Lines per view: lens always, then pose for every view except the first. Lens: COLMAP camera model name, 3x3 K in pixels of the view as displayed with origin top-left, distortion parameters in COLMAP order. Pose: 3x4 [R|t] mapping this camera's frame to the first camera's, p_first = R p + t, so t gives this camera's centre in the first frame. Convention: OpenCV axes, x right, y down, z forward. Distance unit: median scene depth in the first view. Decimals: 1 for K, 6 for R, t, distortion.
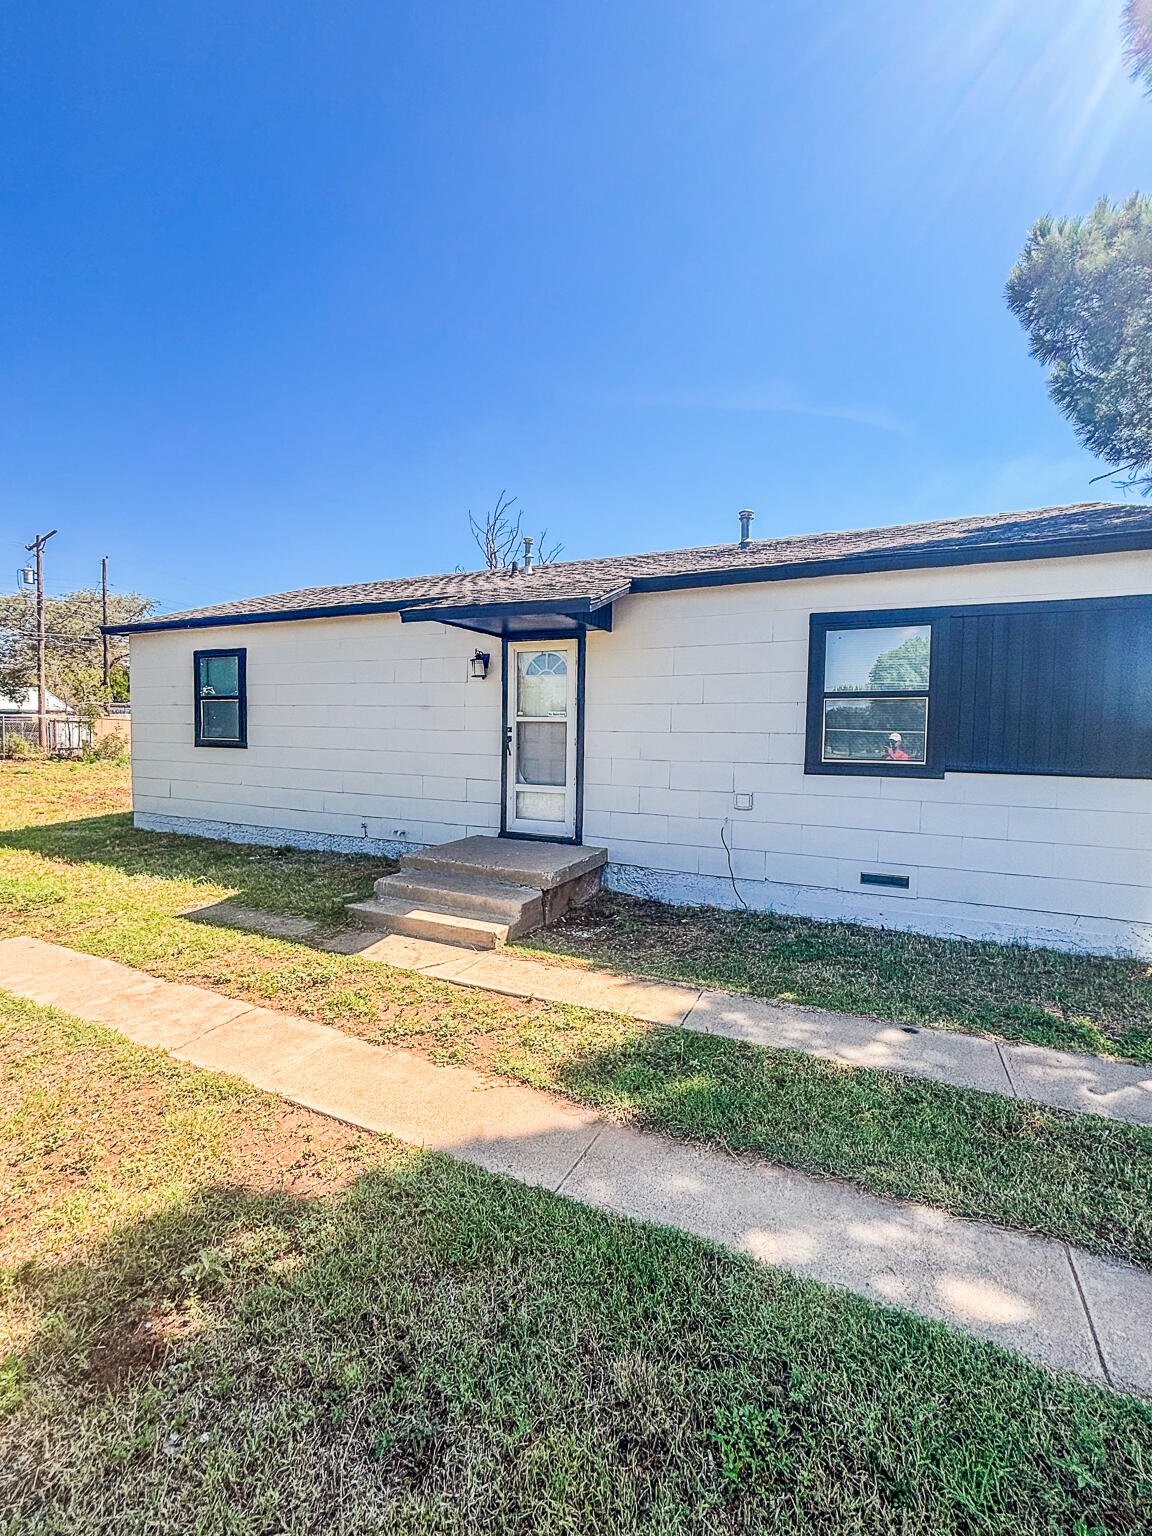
lens RADIAL K [[648.1, 0, 563.6], [0, 648.1, 764.0], [0, 0, 1]] dist [0.004504, -0.000848]
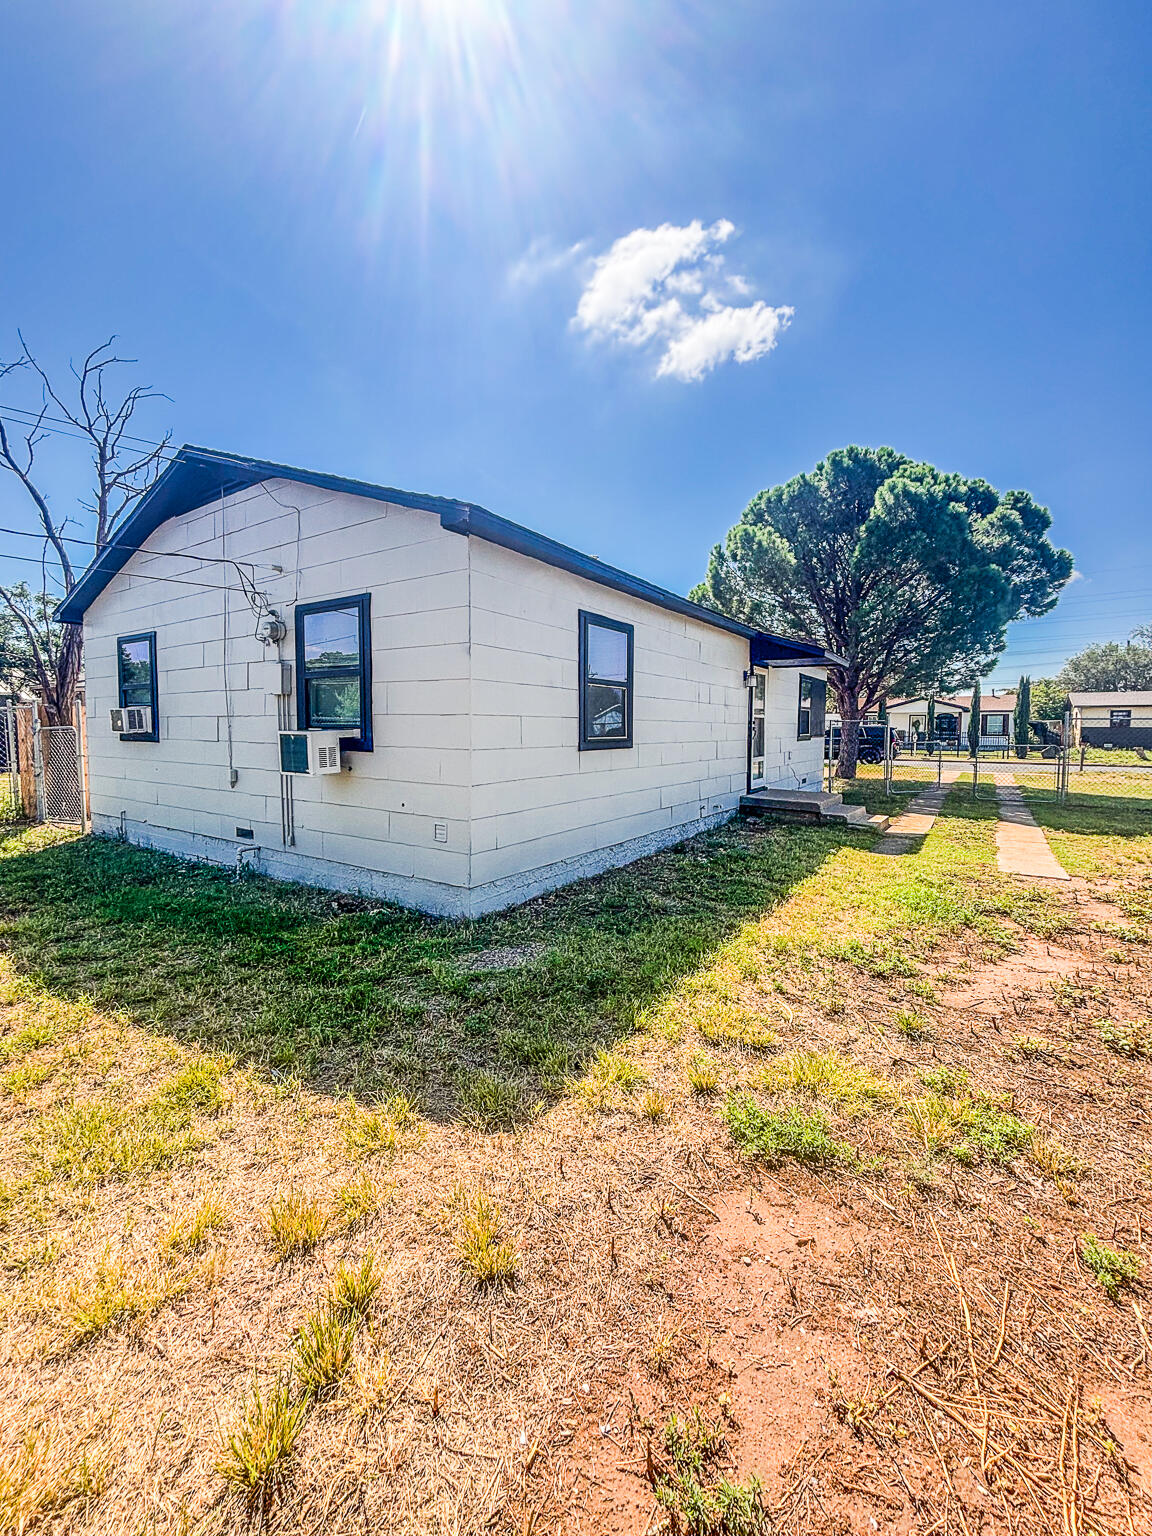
lens RADIAL K [[623.7, 0, 582.9], [0, 623.7, 755.4], [0, 0, 1]] dist [0.000061, 0.000494]
pose [[0.126591, -0.057370, 0.990295, -1.670981], [0.050012, 0.997426, 0.051390, -0.074790], [-0.990693, 0.043021, 0.129134, 1.257341]]
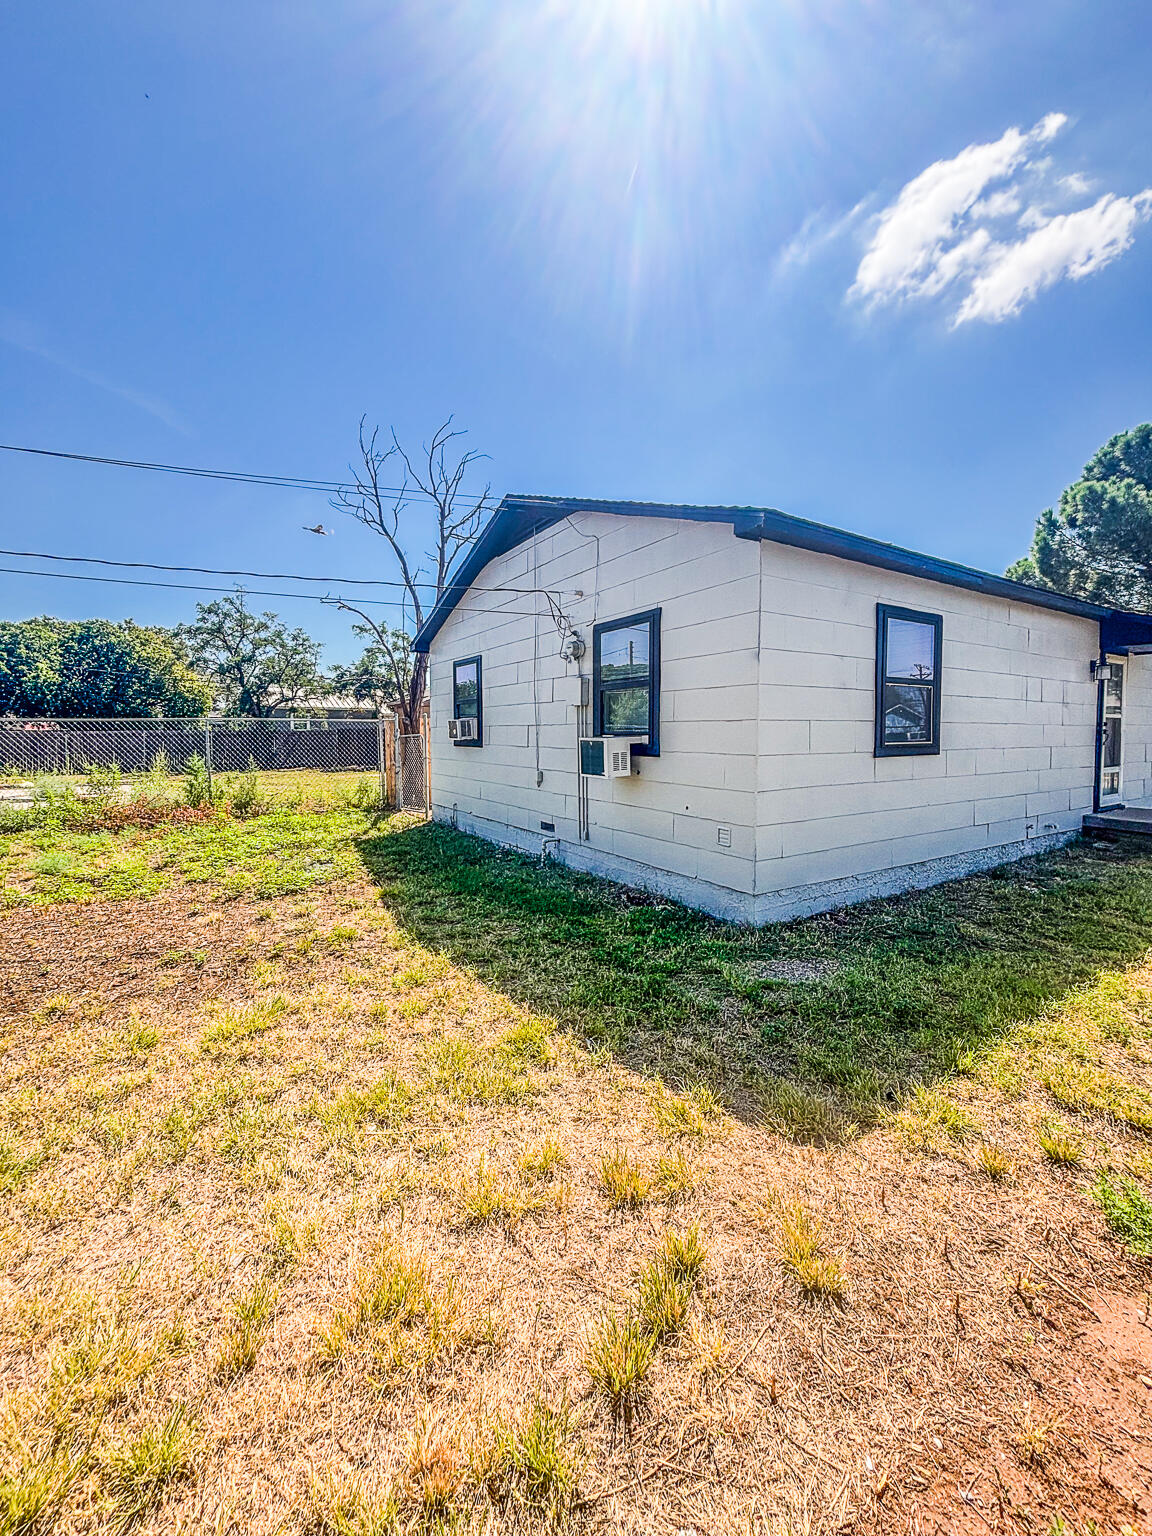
lens RADIAL K [[623.7, 0, 579.0], [0, 623.7, 758.7], [0, 0, 1]] dist [0.000061, 0.000494]
pose [[0.519857, -0.050876, 0.852737, -1.690935], [0.055163, 0.998141, 0.025922, -0.077106], [-0.852471, 0.033563, 0.521696, 1.281016]]
